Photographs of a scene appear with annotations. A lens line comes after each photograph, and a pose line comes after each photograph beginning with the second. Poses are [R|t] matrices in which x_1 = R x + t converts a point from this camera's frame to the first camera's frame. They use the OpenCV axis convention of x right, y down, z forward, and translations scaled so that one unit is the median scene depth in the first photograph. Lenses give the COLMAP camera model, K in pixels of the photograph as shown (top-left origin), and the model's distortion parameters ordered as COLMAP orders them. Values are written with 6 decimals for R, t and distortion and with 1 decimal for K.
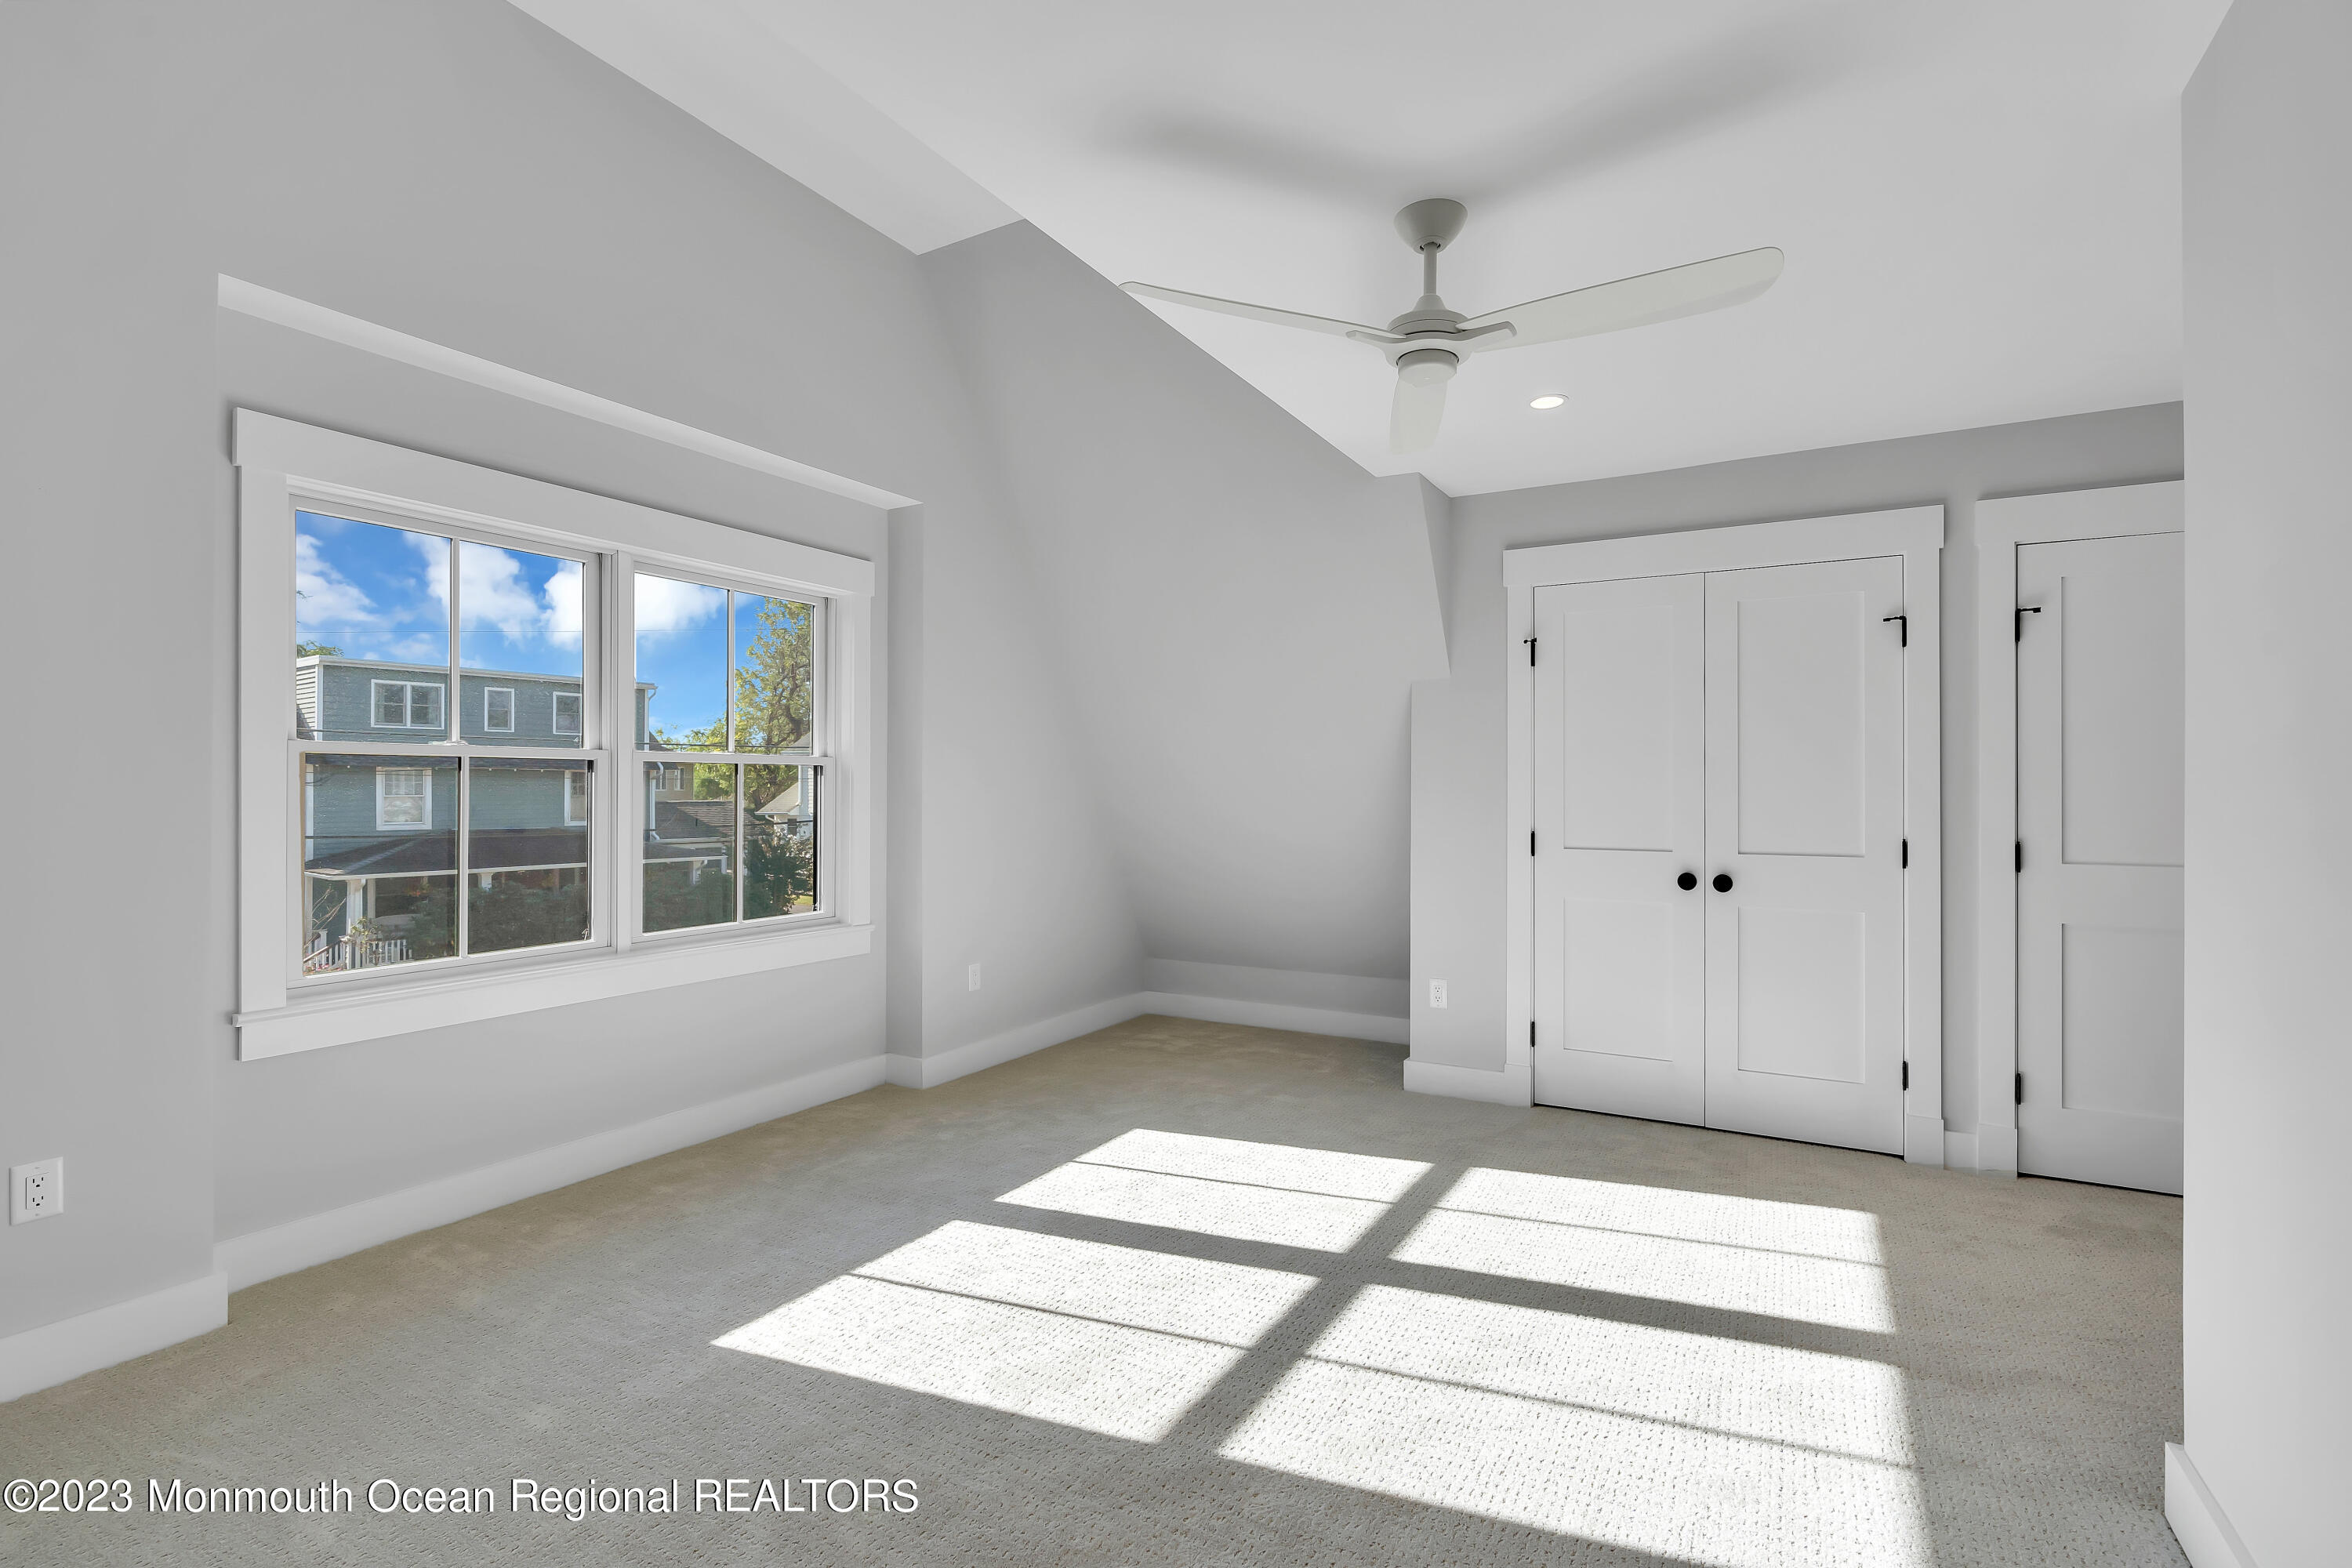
lens RADIAL K [[1072.6, 0, 1186.7], [0, 1072.6, 791.6], [0, 0, 1]] dist [-0.005609, 0.000092]
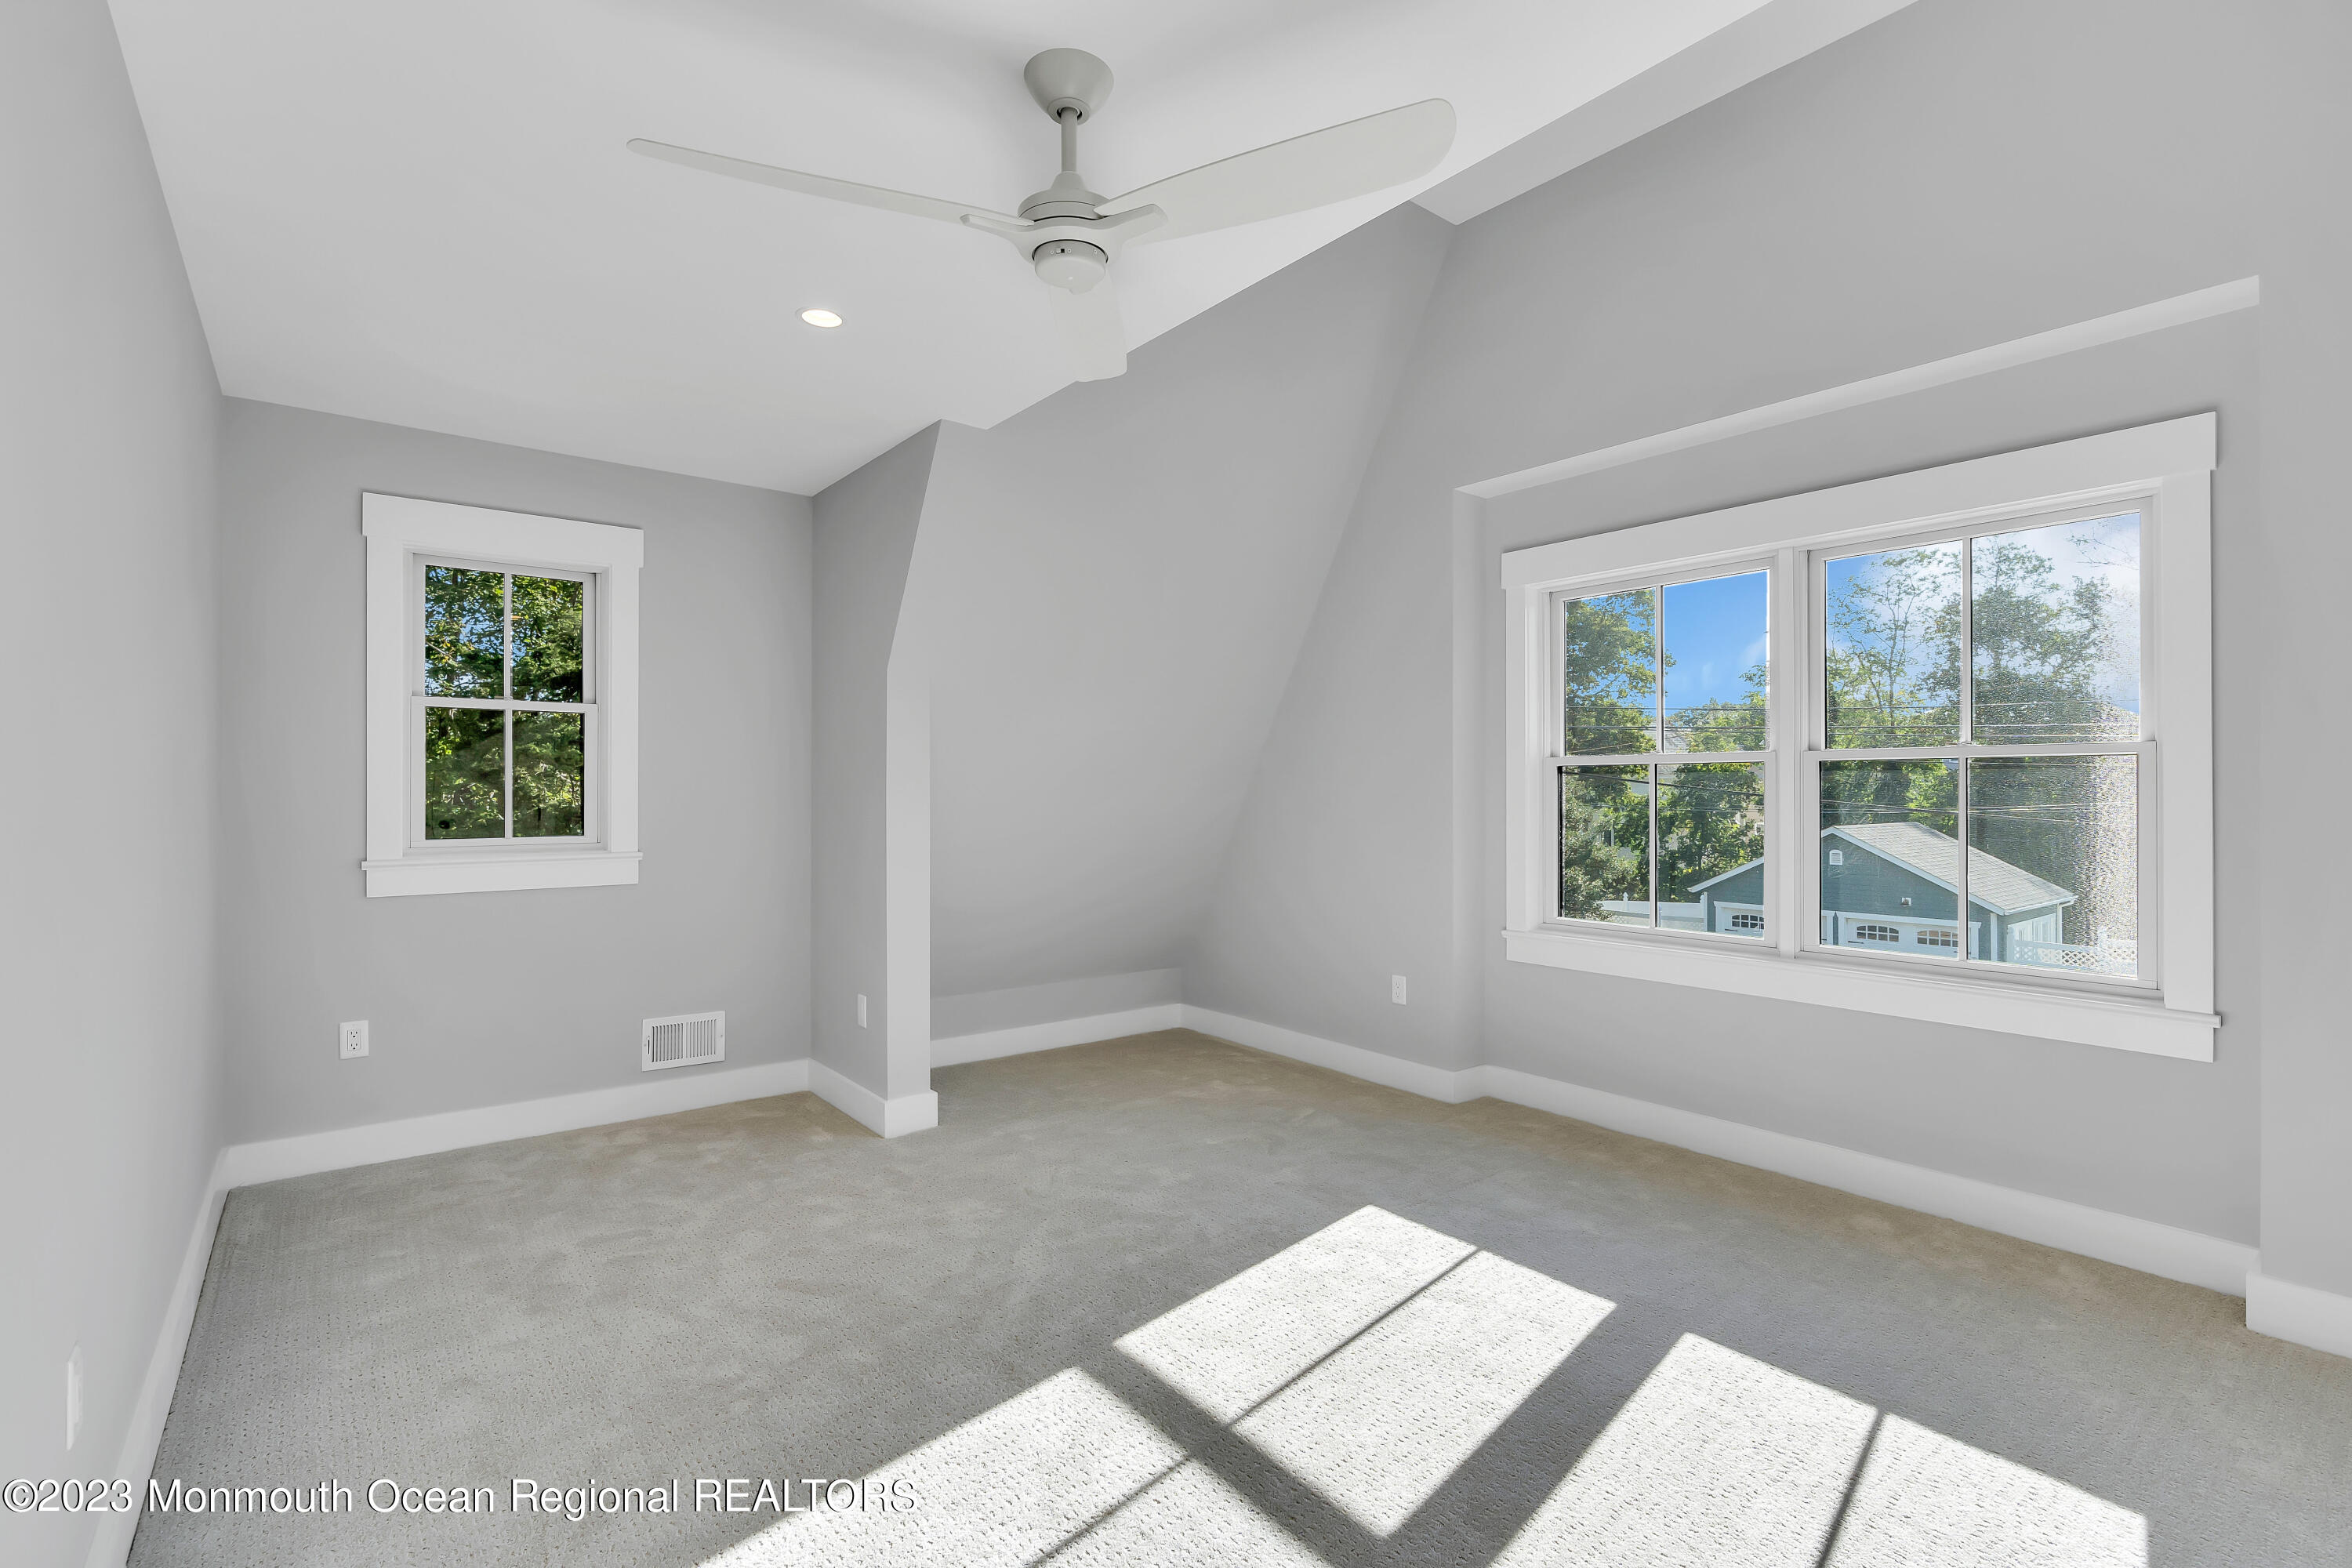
lens RADIAL K [[1072.6, 0, 1186.7], [0, 1072.6, 791.6], [0, 0, 1]] dist [-0.005609, 0.000092]
pose [[-0.376076, -0.000967, -0.926589, 0.769198], [-0.002132, 0.999998, -0.000179, 0.001559], [0.926587, 0.001908, -0.376077, 1.130702]]
